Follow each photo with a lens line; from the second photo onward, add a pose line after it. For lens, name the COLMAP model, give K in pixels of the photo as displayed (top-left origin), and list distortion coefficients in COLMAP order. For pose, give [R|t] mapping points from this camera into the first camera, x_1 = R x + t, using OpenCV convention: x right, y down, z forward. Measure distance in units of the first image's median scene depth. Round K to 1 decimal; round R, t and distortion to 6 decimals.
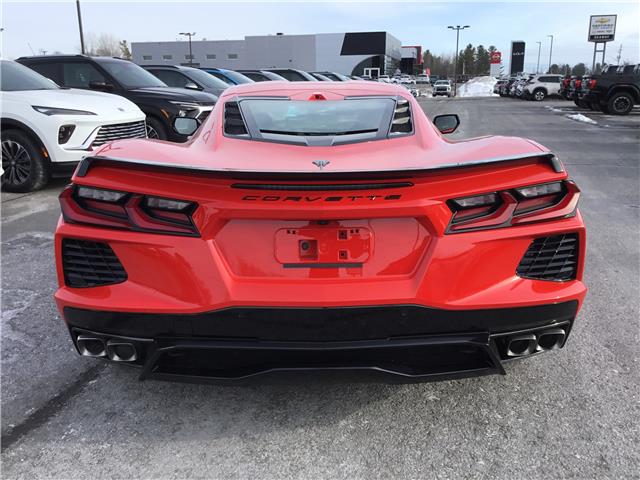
lens RADIAL K [[599.6, 0, 320.0], [0, 599.6, 240.0], [0, 0, 1]] dist [0.099780, -0.181992]
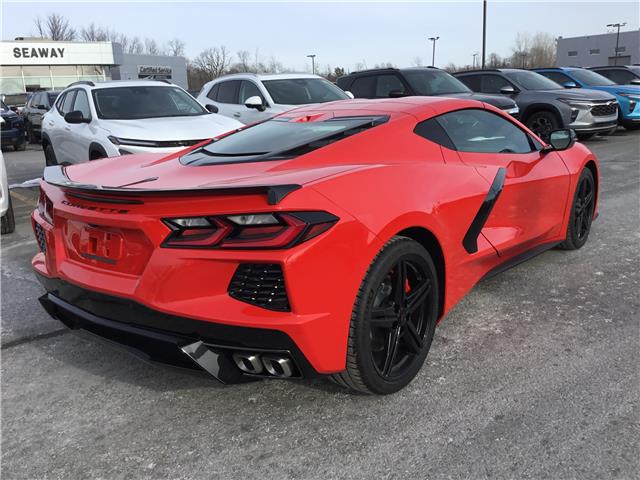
lens RADIAL K [[599.6, 0, 320.0], [0, 599.6, 240.0], [0, 0, 1]] dist [0.099780, -0.181992]
pose [[0.757797, 0.125480, -0.640311, 1.030722], [-0.121796, 0.991289, 0.050117, -0.103594], [0.641022, 0.040009, 0.766479, 0.249964]]
